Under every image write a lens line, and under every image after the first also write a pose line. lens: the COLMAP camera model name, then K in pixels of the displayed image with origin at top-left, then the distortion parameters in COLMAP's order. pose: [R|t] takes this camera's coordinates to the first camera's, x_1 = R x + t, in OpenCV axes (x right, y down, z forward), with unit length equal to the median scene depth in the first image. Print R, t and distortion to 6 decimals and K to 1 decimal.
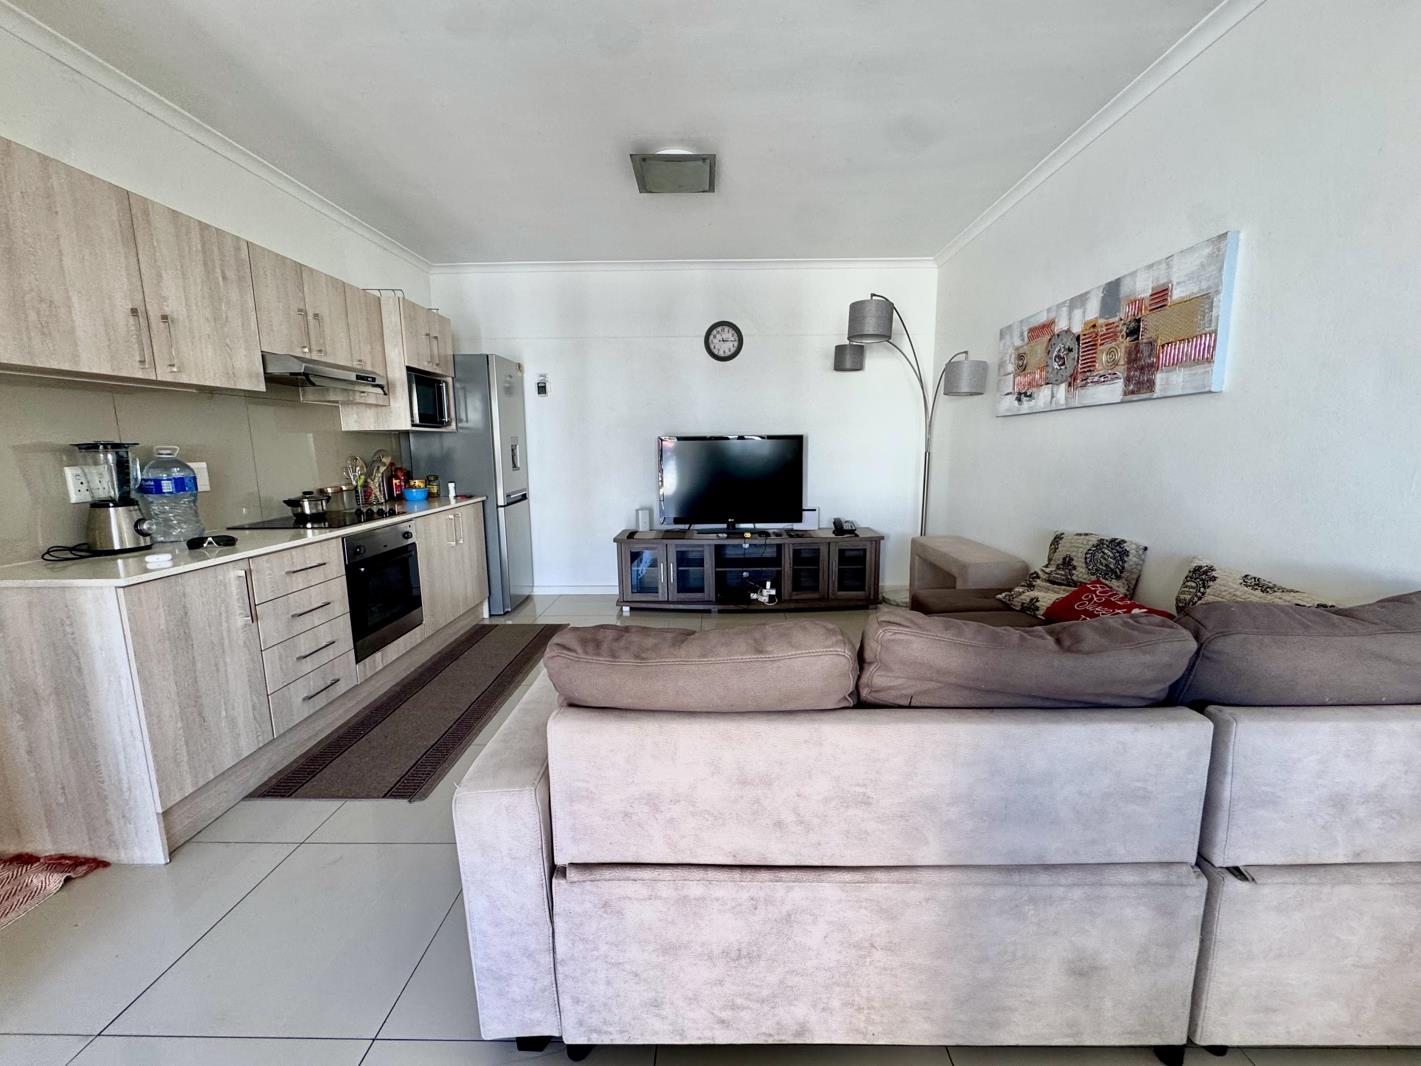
lens RADIAL K [[571.4, 0, 710.5], [0, 571.4, 533.0], [0, 0, 1]] dist [-0.000487, -0.000112]
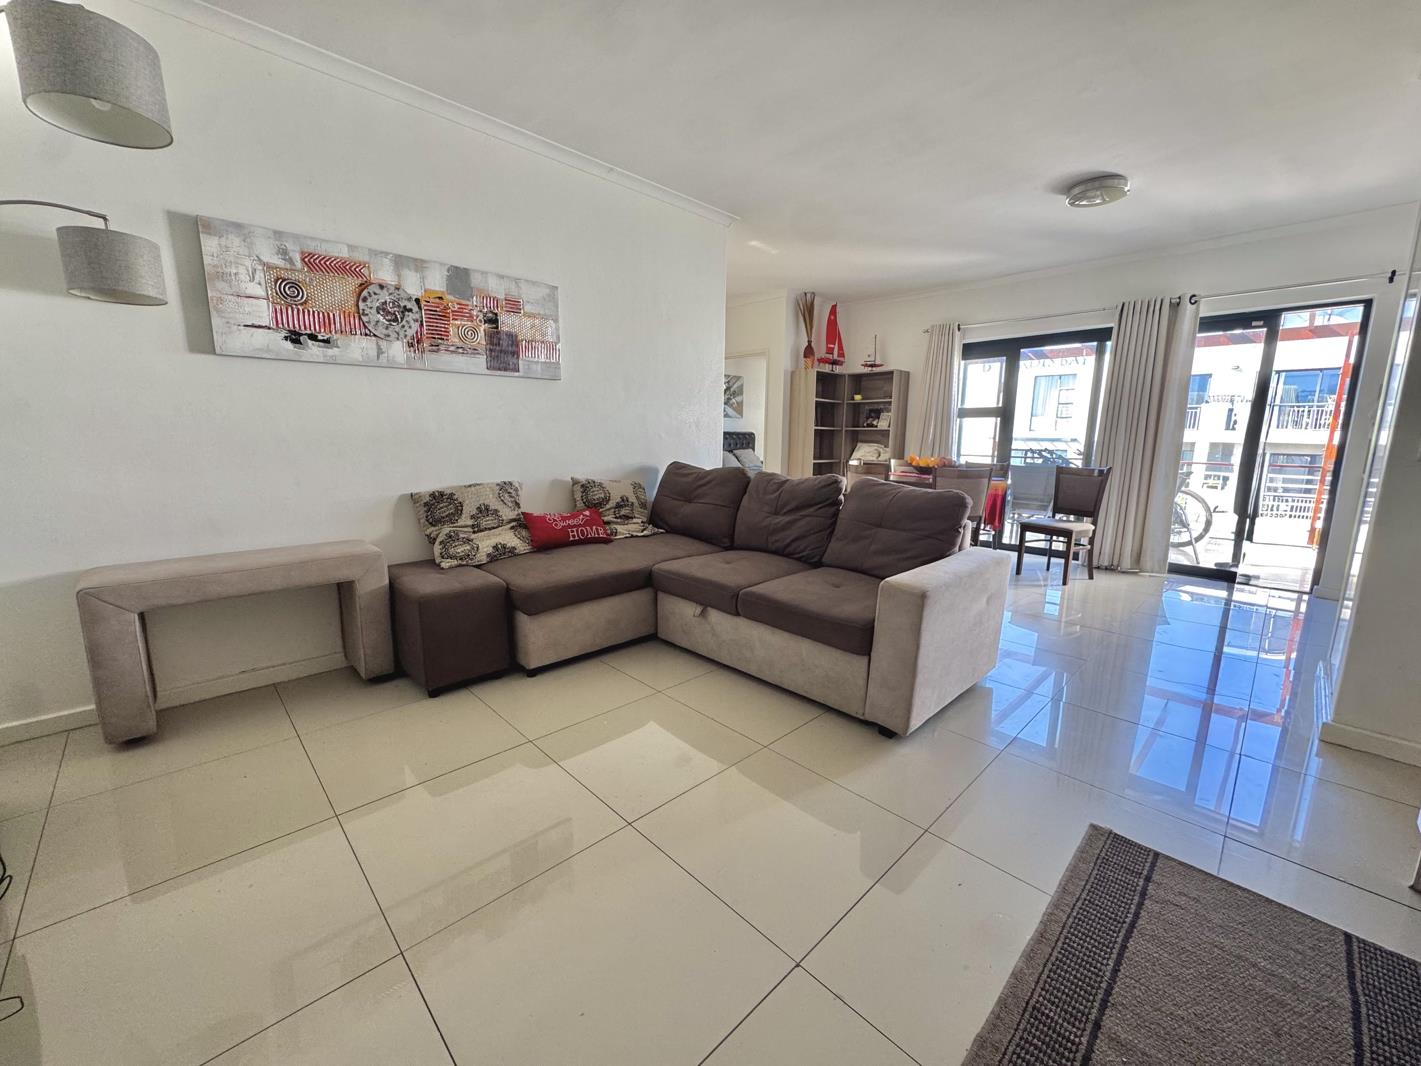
lens RADIAL K [[571.4, 0, 710.5], [0, 571.4, 533.0], [0, 0, 1]] dist [-0.000487, -0.000112]
pose [[-0.711492, -0.120016, 0.692370, -0.509856], [0.100399, 0.957836, 0.269204, -0.169663], [-0.695485, 0.261050, -0.669443, 1.470292]]
